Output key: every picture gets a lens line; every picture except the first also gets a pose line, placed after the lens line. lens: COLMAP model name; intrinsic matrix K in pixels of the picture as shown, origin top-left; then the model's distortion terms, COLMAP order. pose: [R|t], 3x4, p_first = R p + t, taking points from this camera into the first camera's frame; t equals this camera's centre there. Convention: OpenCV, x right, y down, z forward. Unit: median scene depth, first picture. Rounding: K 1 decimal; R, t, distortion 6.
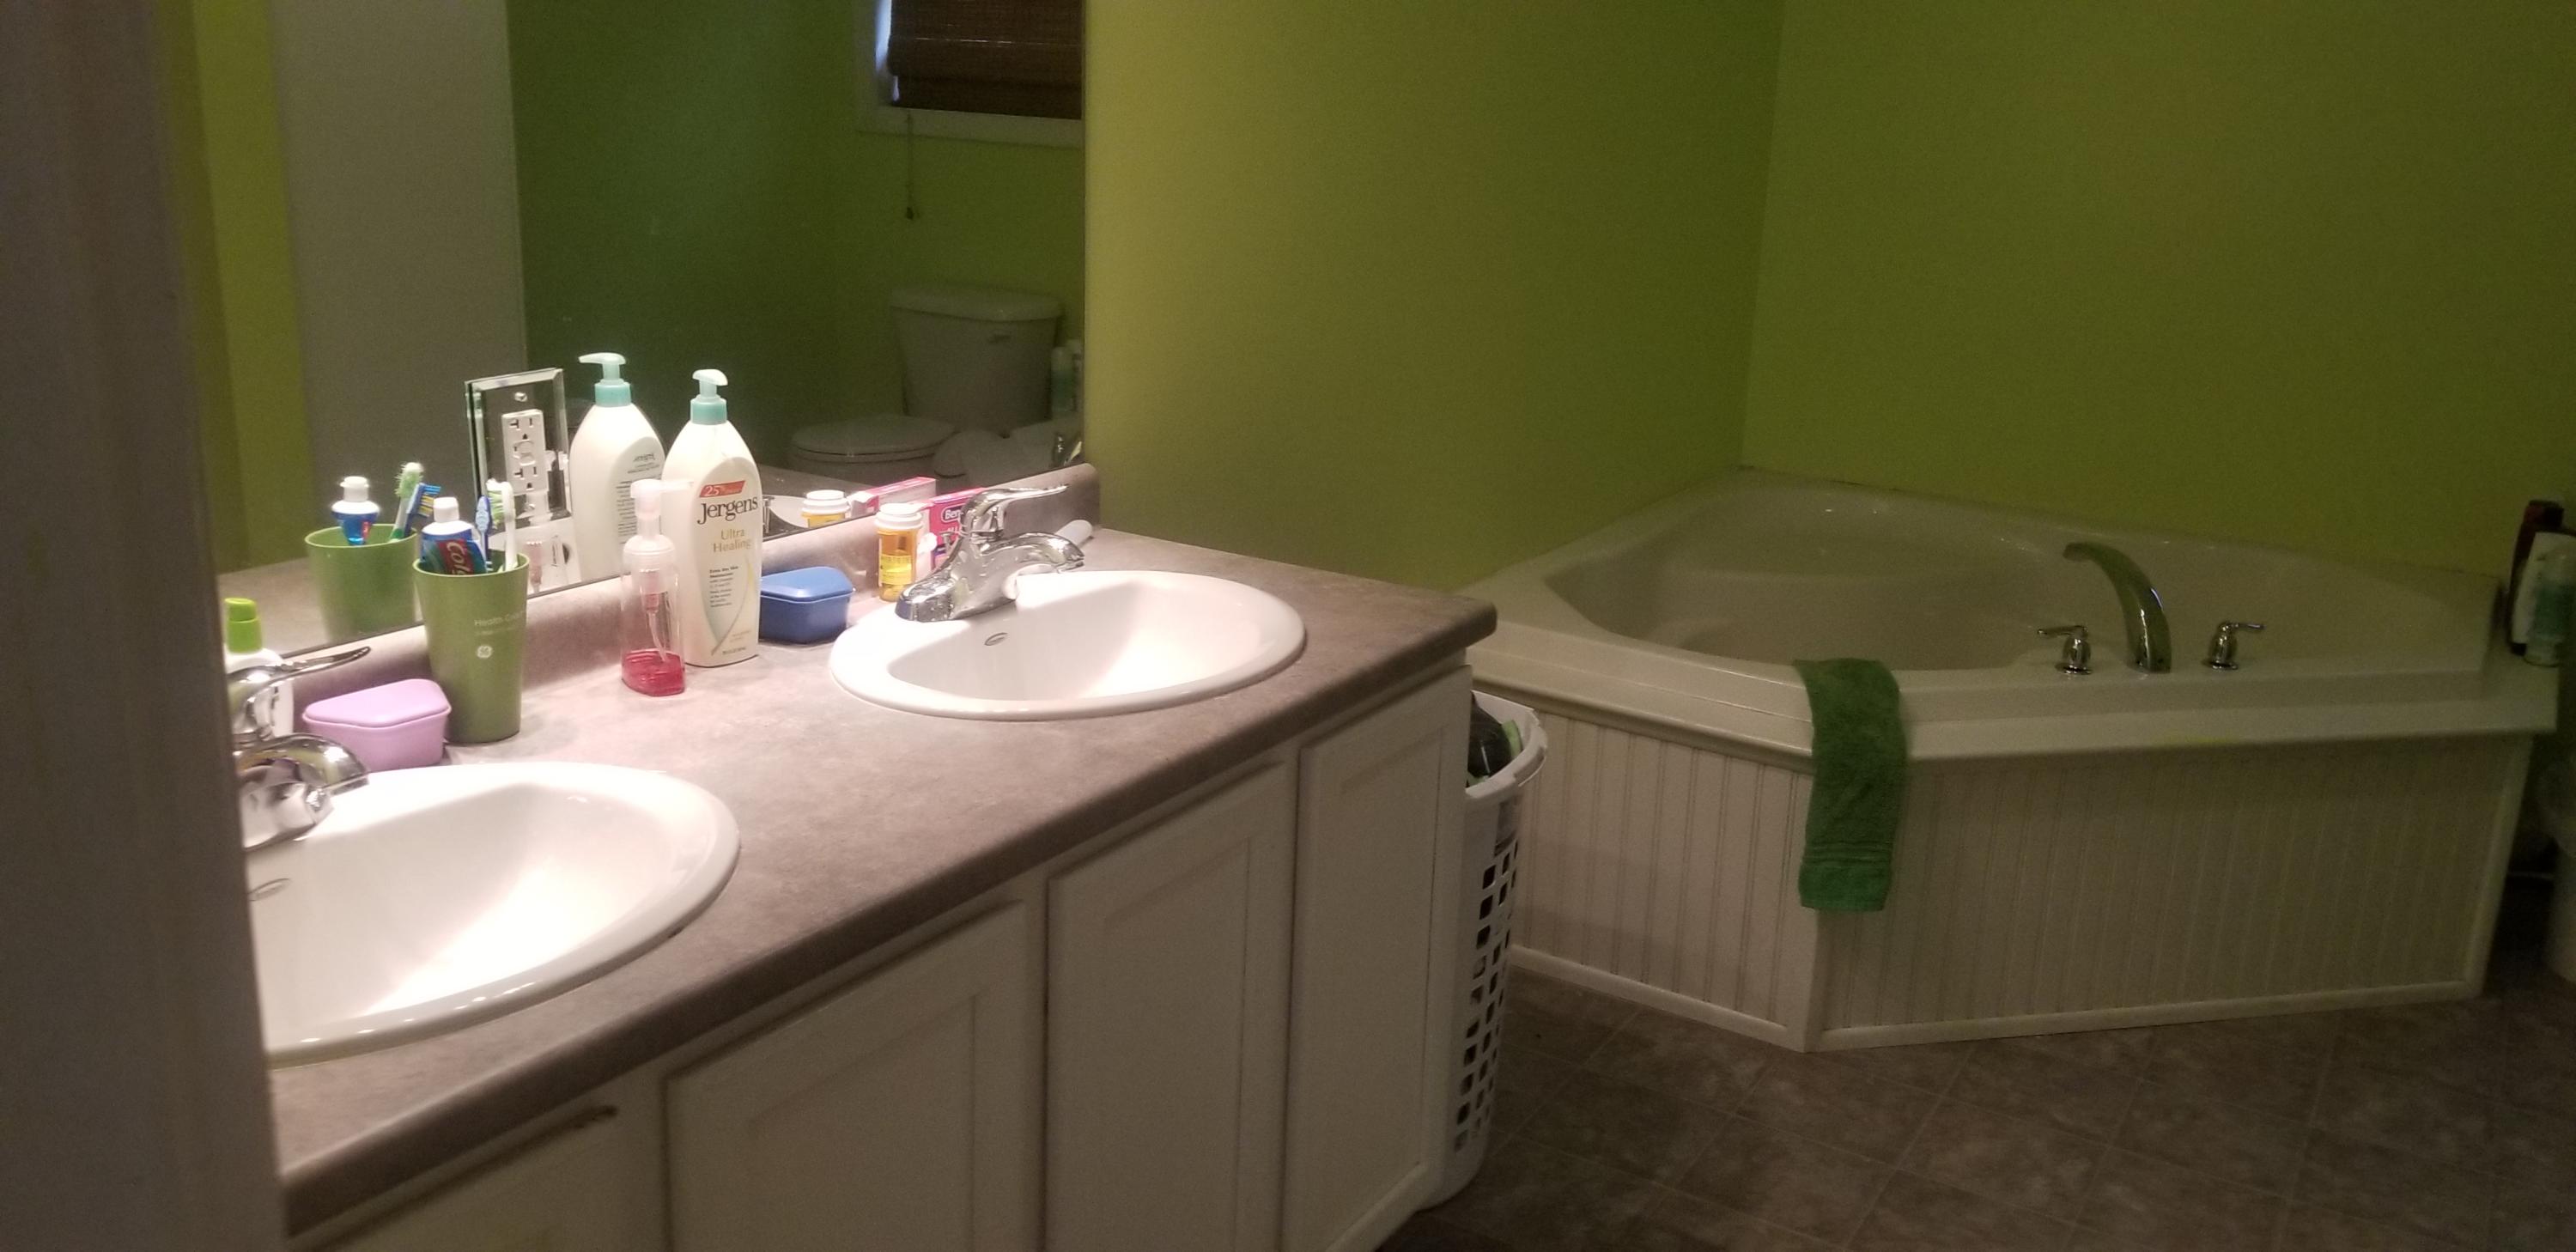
lens RADIAL K [[2044.7, 0, 1303.5], [0, 2044.7, 582.0], [0, 0, 1]] dist [0.108564, -0.208555]
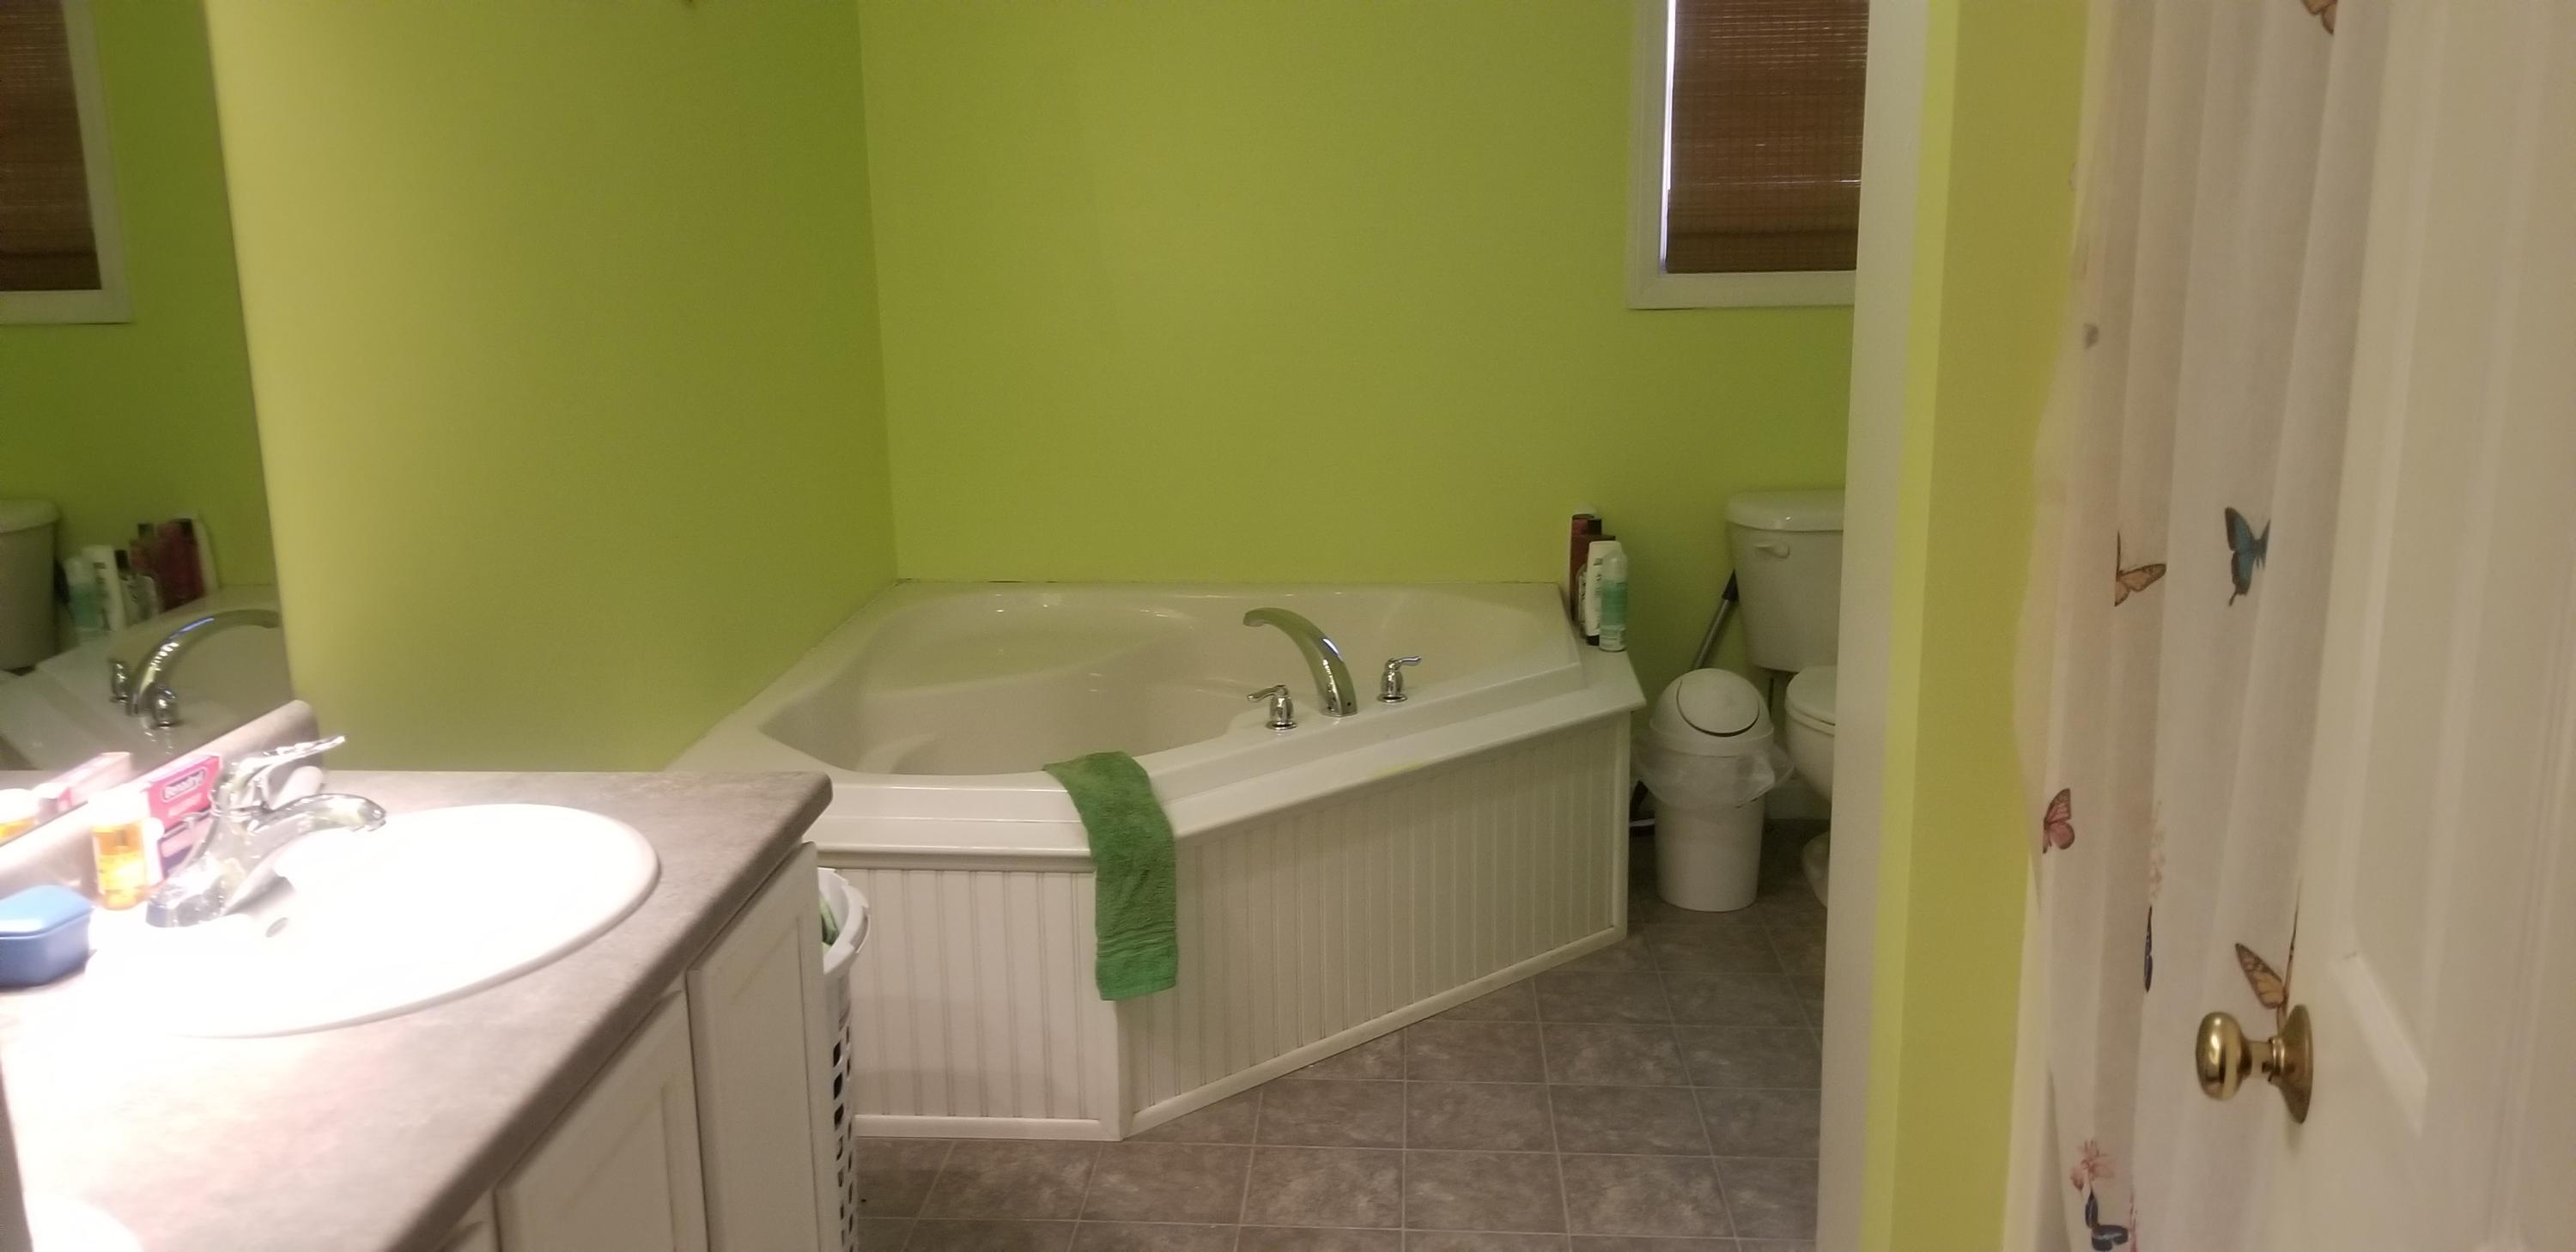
lens RADIAL K [[2044.7, 0, 1303.5], [0, 2044.7, 582.0], [0, 0, 1]] dist [0.108564, -0.208555]
pose [[0.881753, -0.147380, 0.448097, -0.098139], [0.167131, 0.985924, -0.004602, -0.027369], [-0.441112, 0.078949, 0.893973, 0.018678]]
